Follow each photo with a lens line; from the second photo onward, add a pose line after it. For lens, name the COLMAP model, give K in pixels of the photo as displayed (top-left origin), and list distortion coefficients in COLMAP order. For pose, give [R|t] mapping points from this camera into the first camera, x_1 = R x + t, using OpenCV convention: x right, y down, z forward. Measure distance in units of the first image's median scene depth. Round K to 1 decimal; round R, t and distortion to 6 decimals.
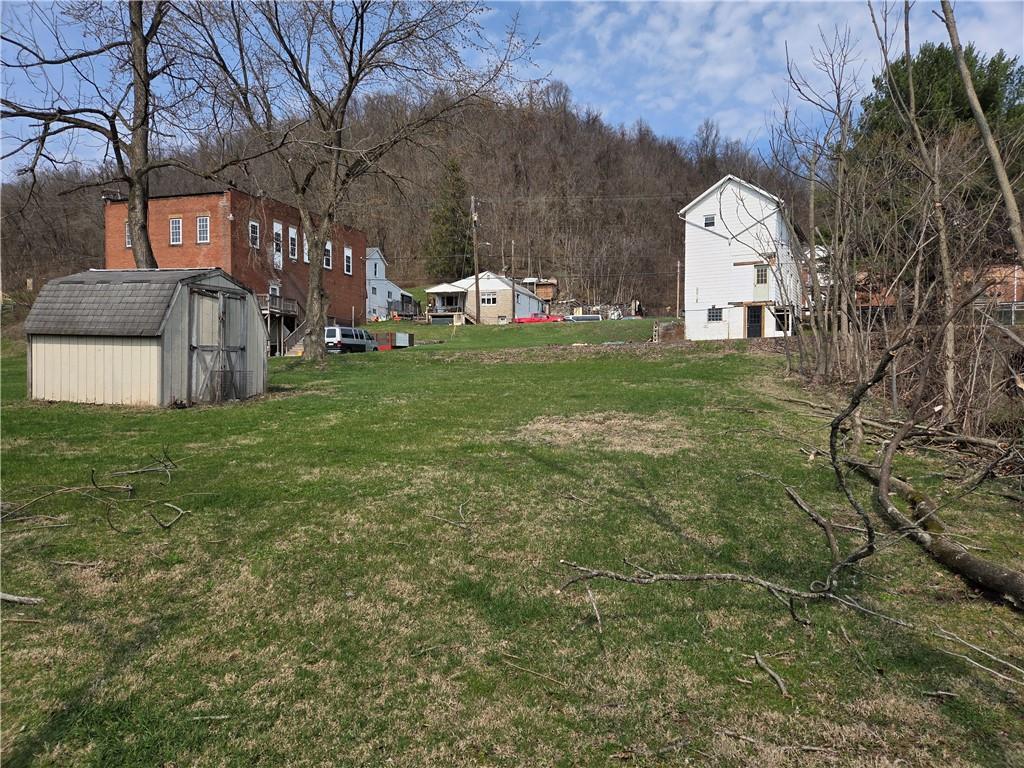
lens RADIAL K [[680.7, 0, 508.0], [0, 680.7, 383.5], [0, 0, 1]] dist [0.070813, -0.057495]
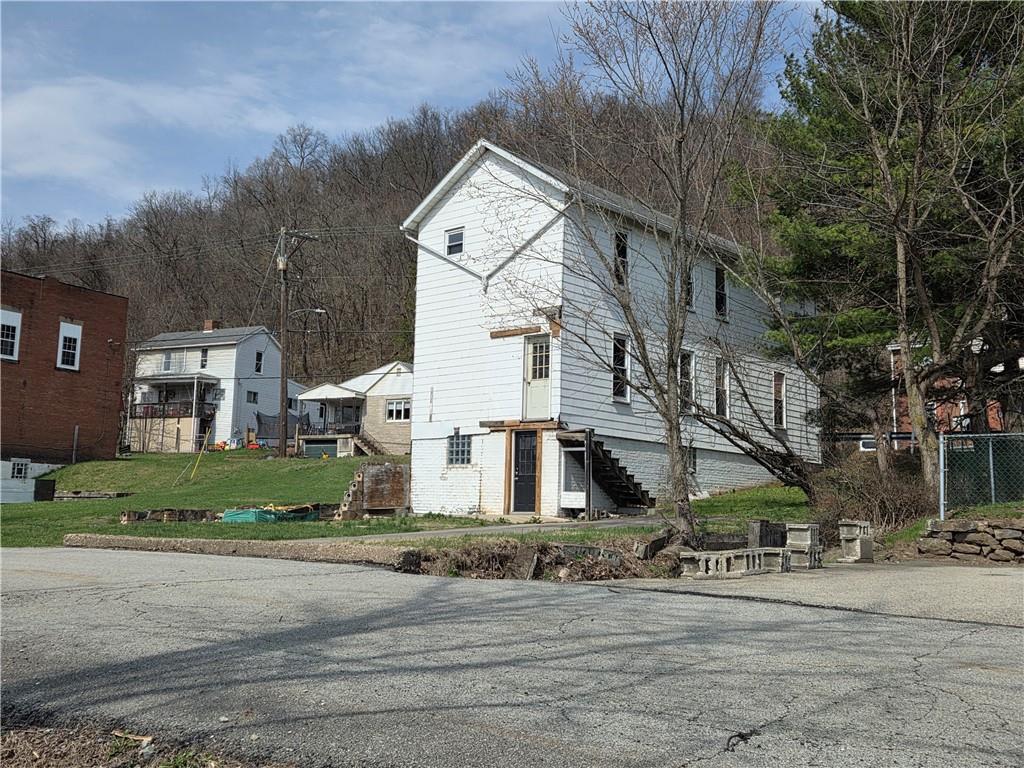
lens RADIAL K [[1038.1, 0, 514.9], [0, 1038.1, 375.6], [0, 0, 1]] dist [0.085313, 0.000000]
pose [[0.975746, -0.008370, -0.218745, 0.252806], [-0.025519, 0.988106, -0.151641, -0.025374], [0.217413, 0.153546, 0.963927, 0.194009]]
